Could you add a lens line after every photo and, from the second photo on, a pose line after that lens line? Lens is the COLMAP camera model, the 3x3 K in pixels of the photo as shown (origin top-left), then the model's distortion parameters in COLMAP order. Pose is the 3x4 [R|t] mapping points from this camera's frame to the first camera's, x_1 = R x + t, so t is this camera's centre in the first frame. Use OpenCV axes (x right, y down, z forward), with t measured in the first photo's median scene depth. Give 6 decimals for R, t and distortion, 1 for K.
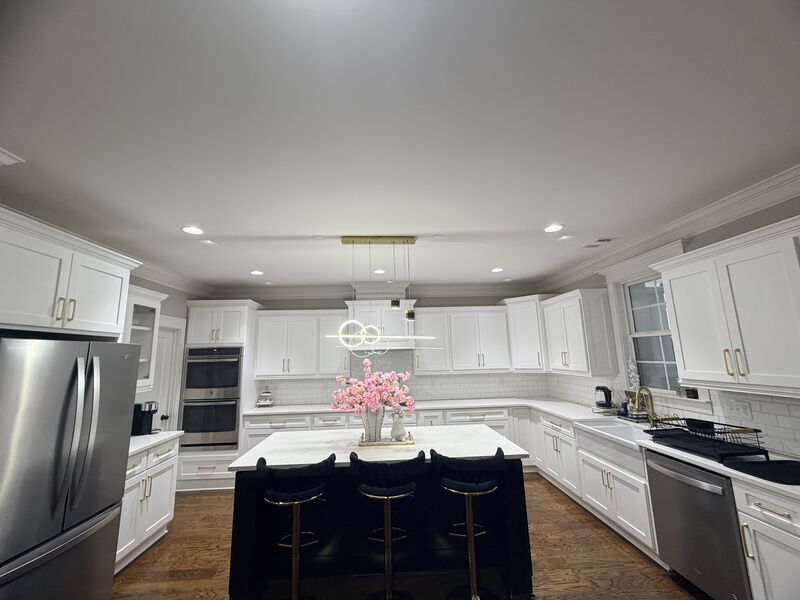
lens RADIAL K [[320.3, 0, 397.0], [0, 320.3, 300.5], [0, 0, 1]] dist [-0.000619, -0.000257]
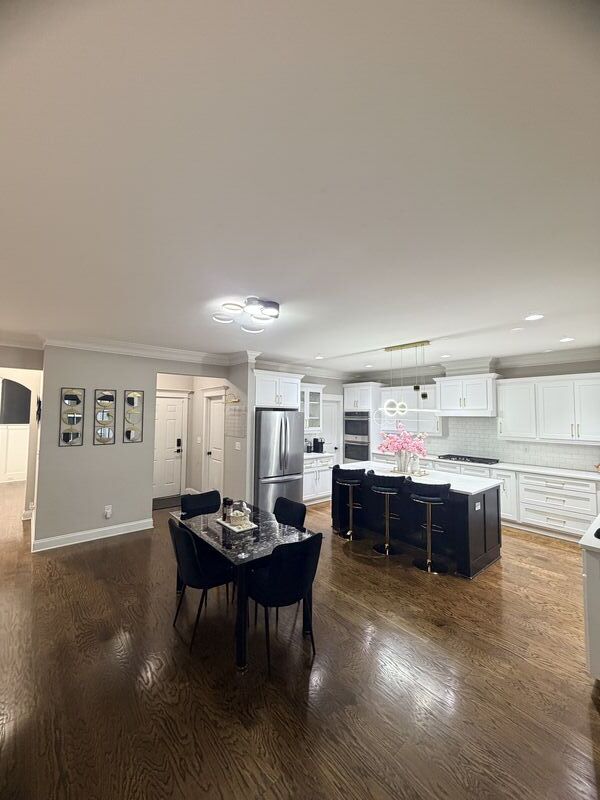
lens RADIAL K [[320.3, 0, 300.5], [0, 320.3, 398.4], [0, 0, 1]] dist [-0.000619, -0.000257]
pose [[0.609965, -0.008051, -0.792387, 0.591873], [0.105912, 0.991805, 0.071452, -0.074631], [0.785318, -0.127507, 0.605819, -0.244032]]
